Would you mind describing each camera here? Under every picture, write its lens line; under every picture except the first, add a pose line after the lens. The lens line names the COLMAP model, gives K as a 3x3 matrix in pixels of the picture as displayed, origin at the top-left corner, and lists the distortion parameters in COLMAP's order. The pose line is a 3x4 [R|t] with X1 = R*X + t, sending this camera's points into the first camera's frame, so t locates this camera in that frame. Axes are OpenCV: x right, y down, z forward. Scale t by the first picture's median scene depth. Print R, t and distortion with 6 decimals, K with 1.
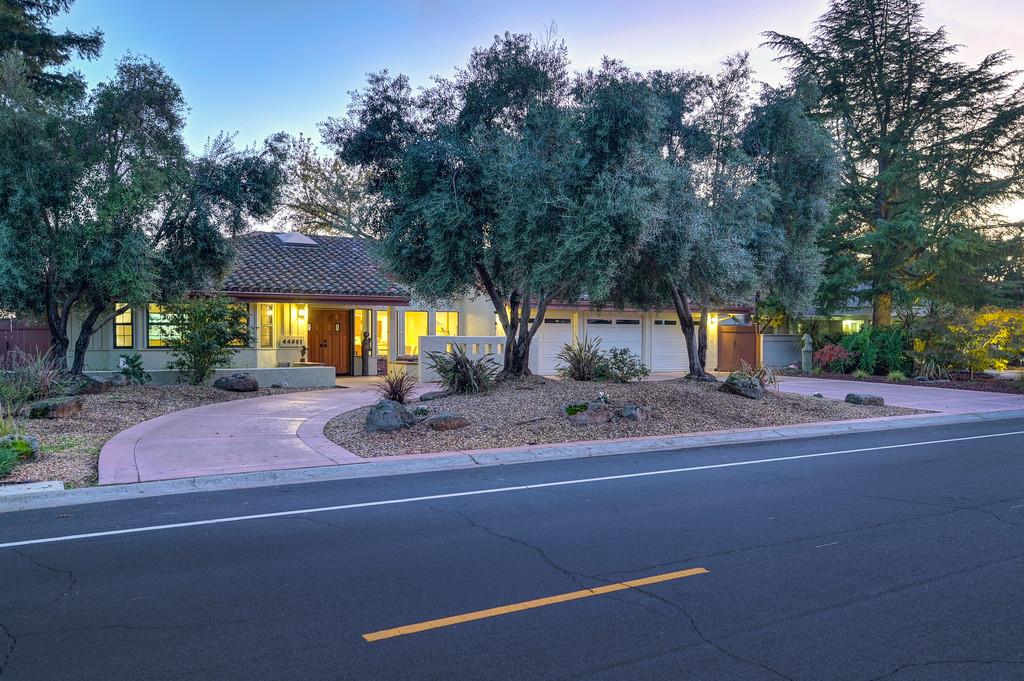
lens RADIAL K [[794.6, 0, 512.0], [0, 794.6, 340.5], [0, 0, 1]] dist [0.003027, 0.004420]
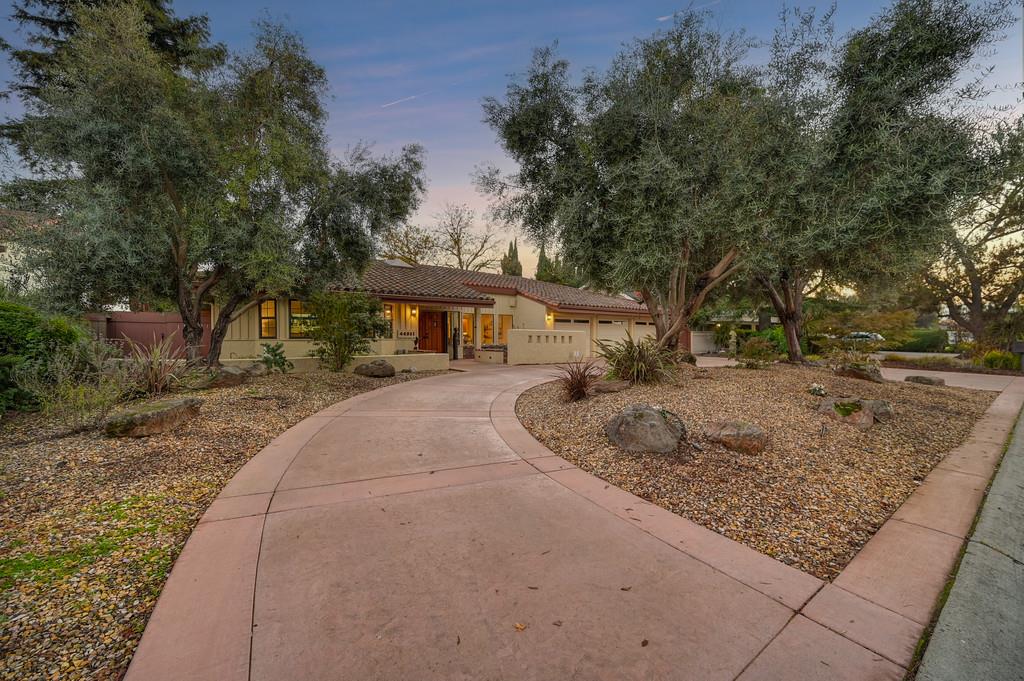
lens RADIAL K [[392.4, 0, 524.2], [0, 392.4, 340.4], [0, 0, 1]] dist [-0.000898, -0.000098]
pose [[0.993957, 0.000592, 0.109772, -0.199396], [-0.001309, 0.999978, 0.006458, 0.009473], [-0.109765, -0.006563, 0.993936, 0.434074]]
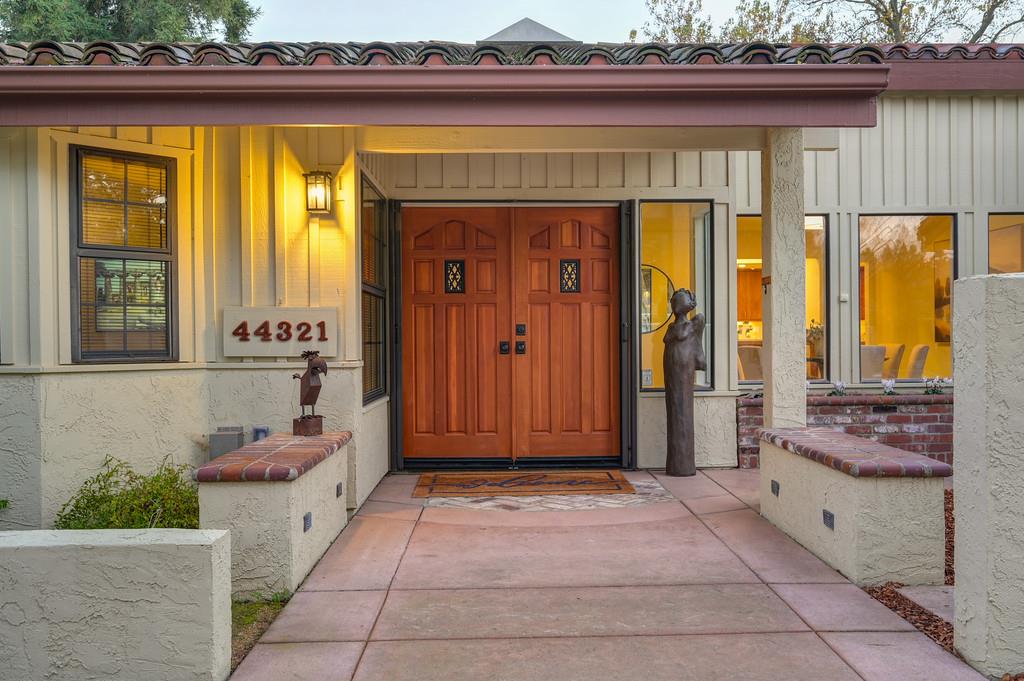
lens RADIAL K [[930.0, 0, 512.0], [0, 930.0, 340.5], [0, 0, 1]] dist [-0.004122, 0.001356]
pose [[0.875751, -0.004221, -0.482745, -0.131843], [0.007994, 0.999951, 0.005759, 0.003270], [0.482697, -0.008903, 0.875742, 1.037855]]
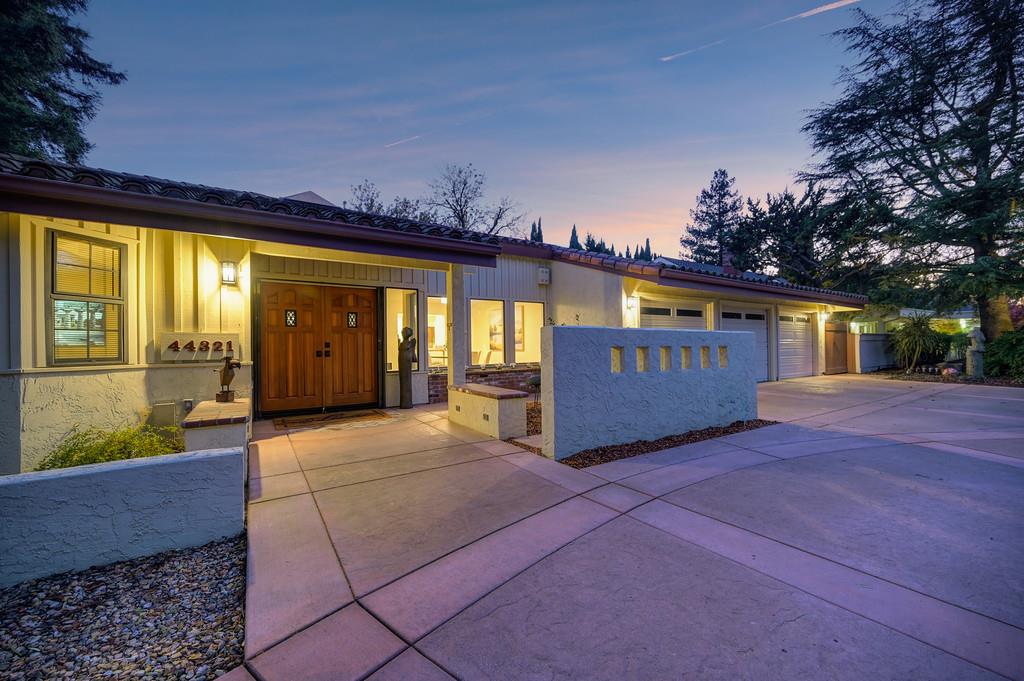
lens RADIAL K [[415.9, 0, 539.7], [0, 415.9, 344.0], [0, 0, 1]] dist [0.000393, 0.000067]
pose [[0.995752, -0.012597, 0.091213, -0.168331], [0.012910, 0.999913, -0.002842, 0.003477], [-0.091169, 0.004007, 0.995827, 1.000973]]
